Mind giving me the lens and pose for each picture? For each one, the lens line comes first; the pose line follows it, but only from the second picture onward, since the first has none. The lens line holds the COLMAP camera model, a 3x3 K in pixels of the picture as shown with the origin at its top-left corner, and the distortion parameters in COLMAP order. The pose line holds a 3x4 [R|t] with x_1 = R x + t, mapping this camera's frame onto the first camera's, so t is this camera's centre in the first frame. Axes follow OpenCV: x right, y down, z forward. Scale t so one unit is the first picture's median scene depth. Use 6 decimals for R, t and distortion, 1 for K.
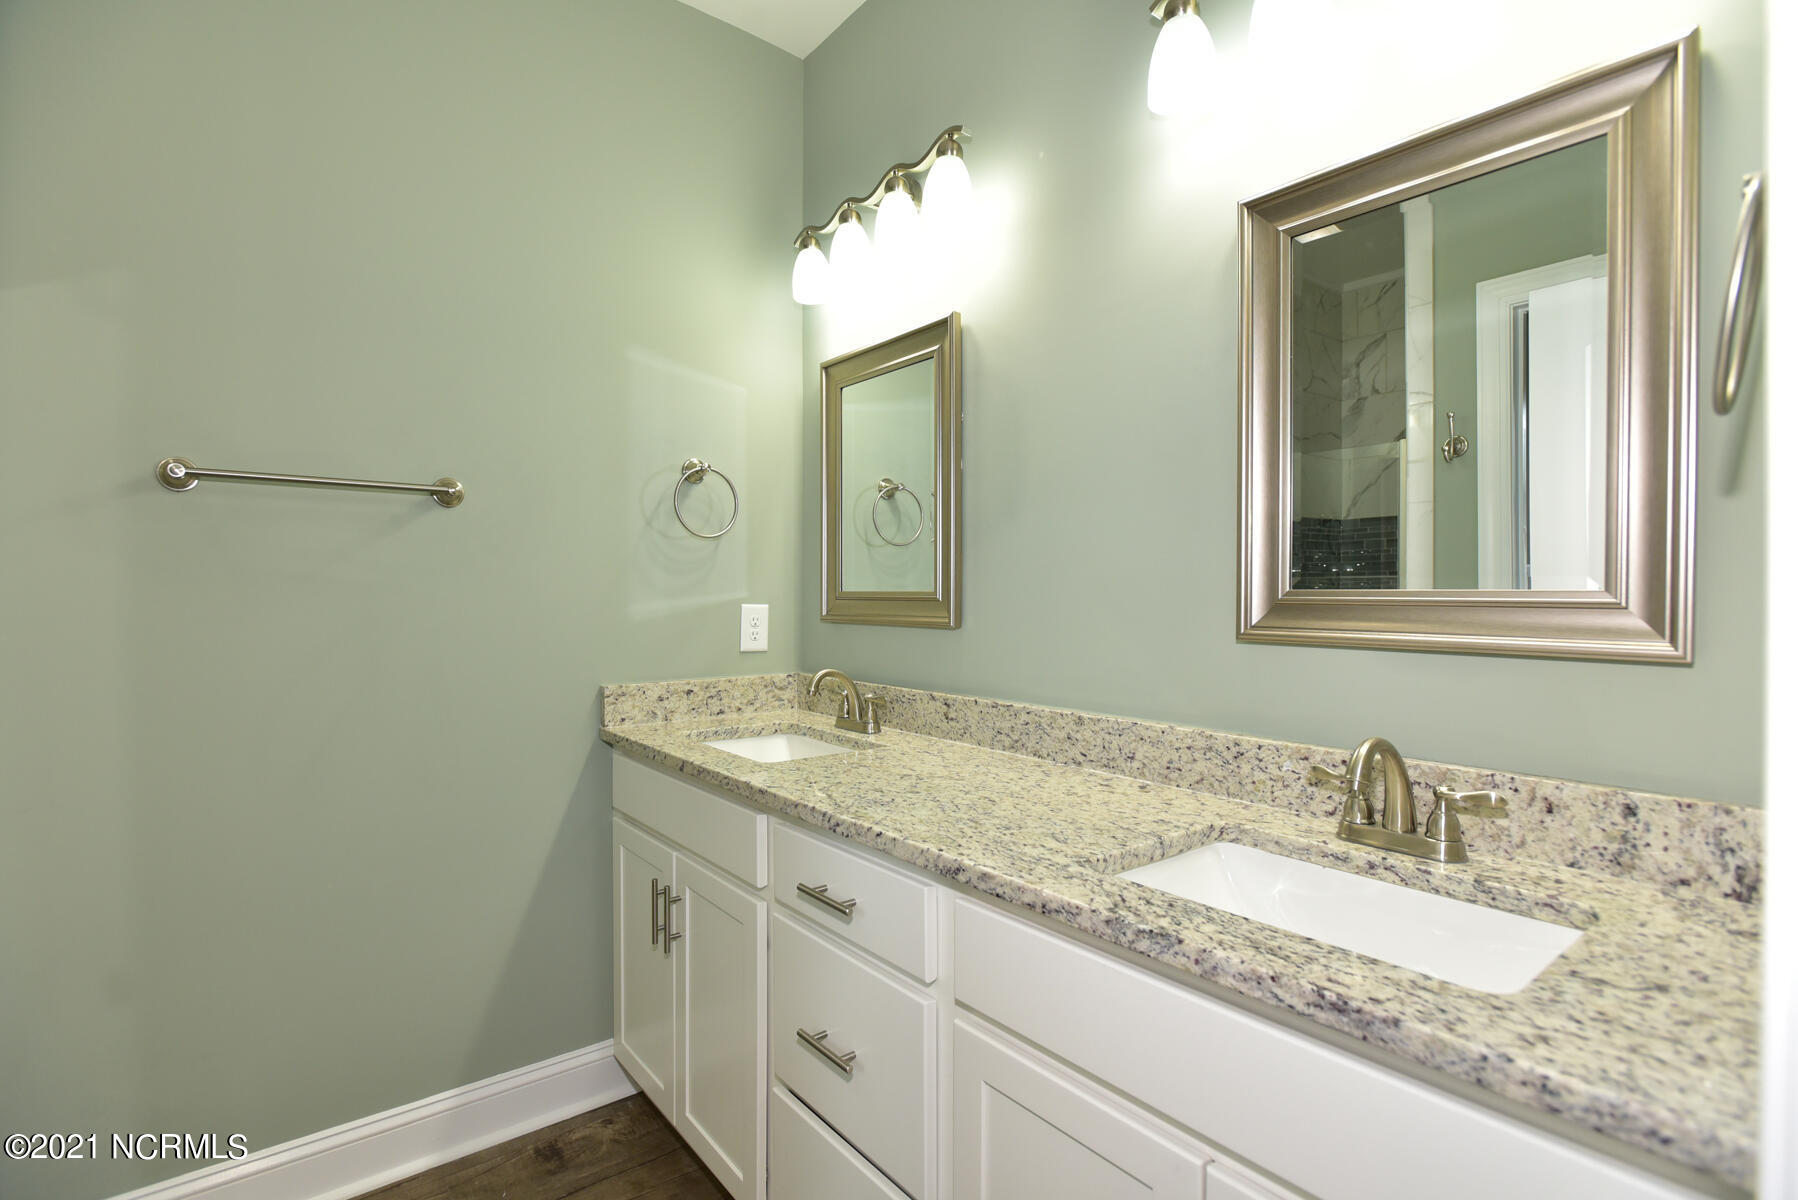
lens RADIAL K [[858.9, 0, 935.0], [0, 858.9, 615.0], [0, 0, 1]] dist [-0.017549, 0.000395]
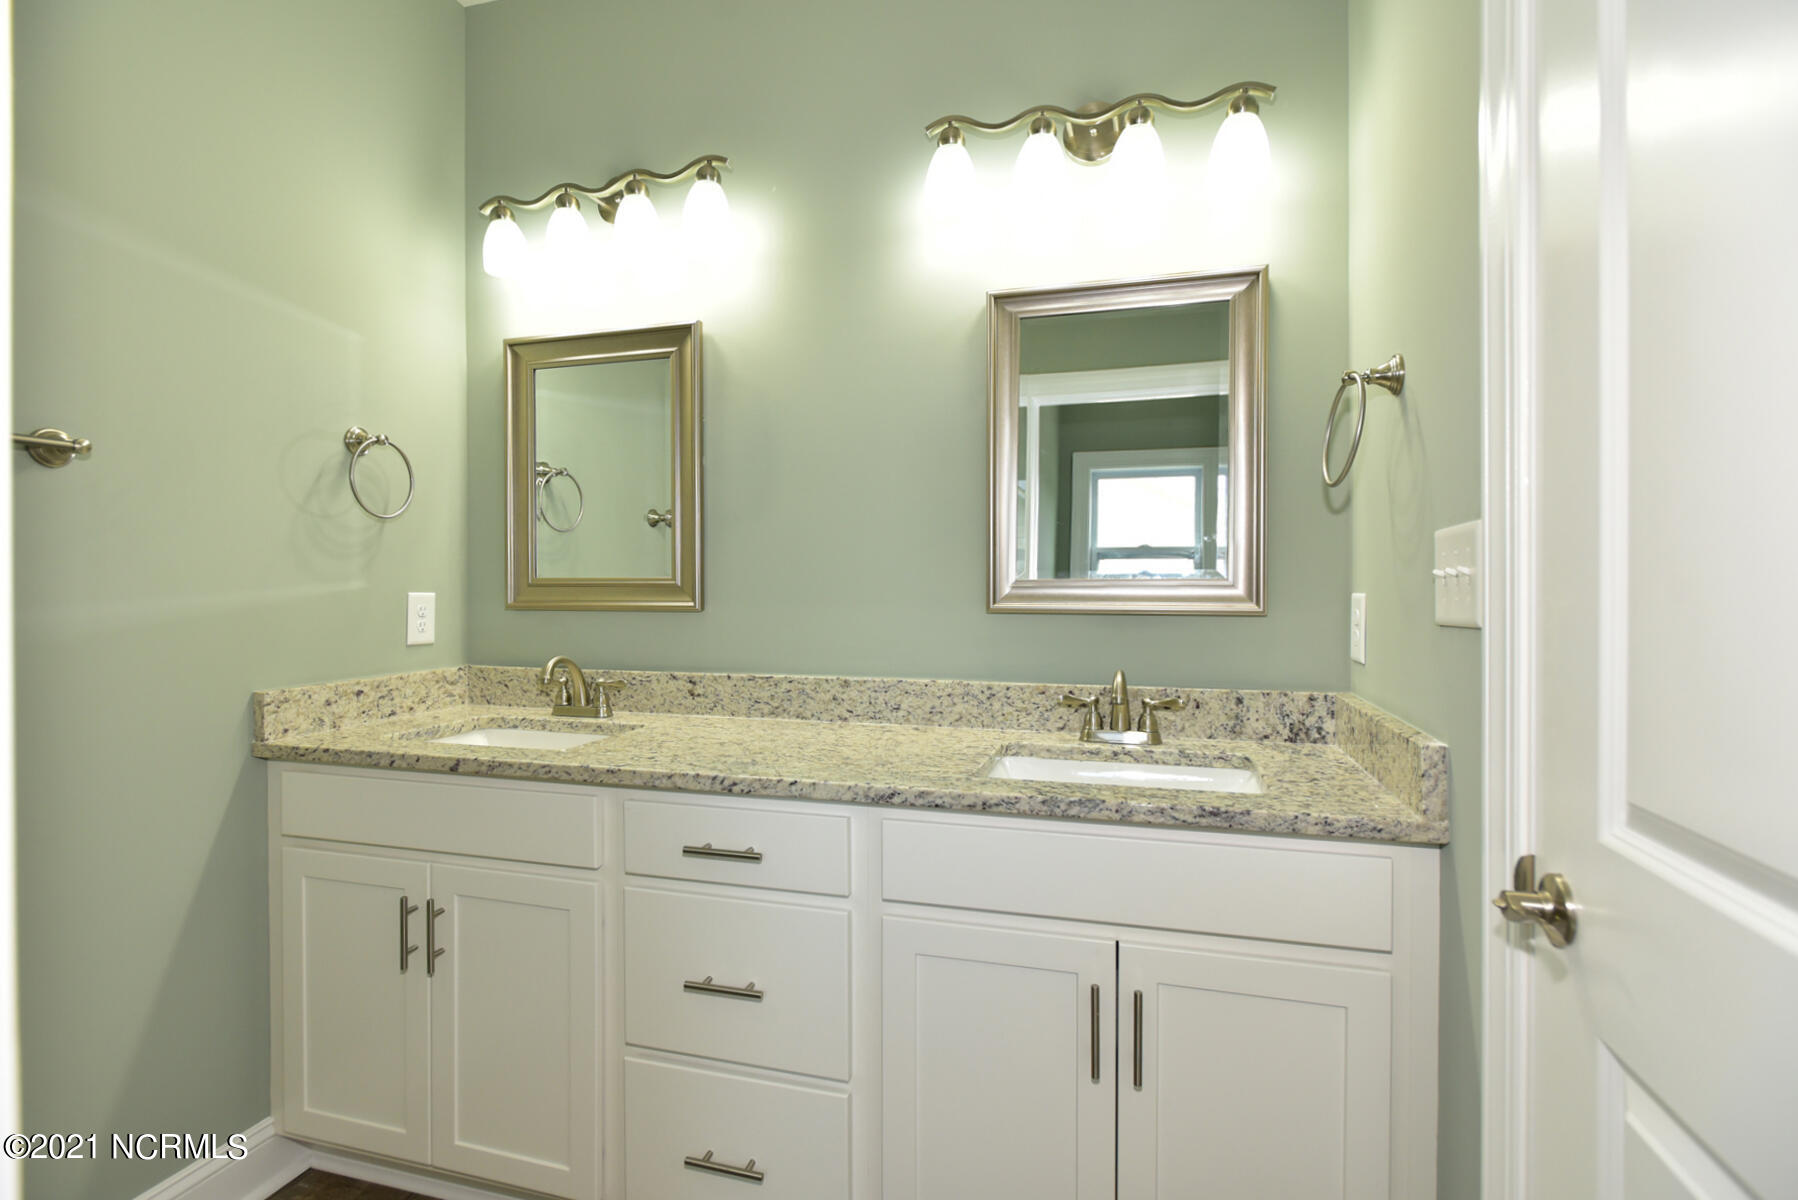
lens RADIAL K [[846.5, 0, 896.6], [0, 846.5, 600.1], [0, 0, 1]] dist [-0.012989, 0.000539]
pose [[0.832098, -0.017757, 0.554344, -0.439011], [0.018434, 0.999821, 0.004357, 0.001200], [-0.554322, 0.006593, 0.832276, -0.036057]]
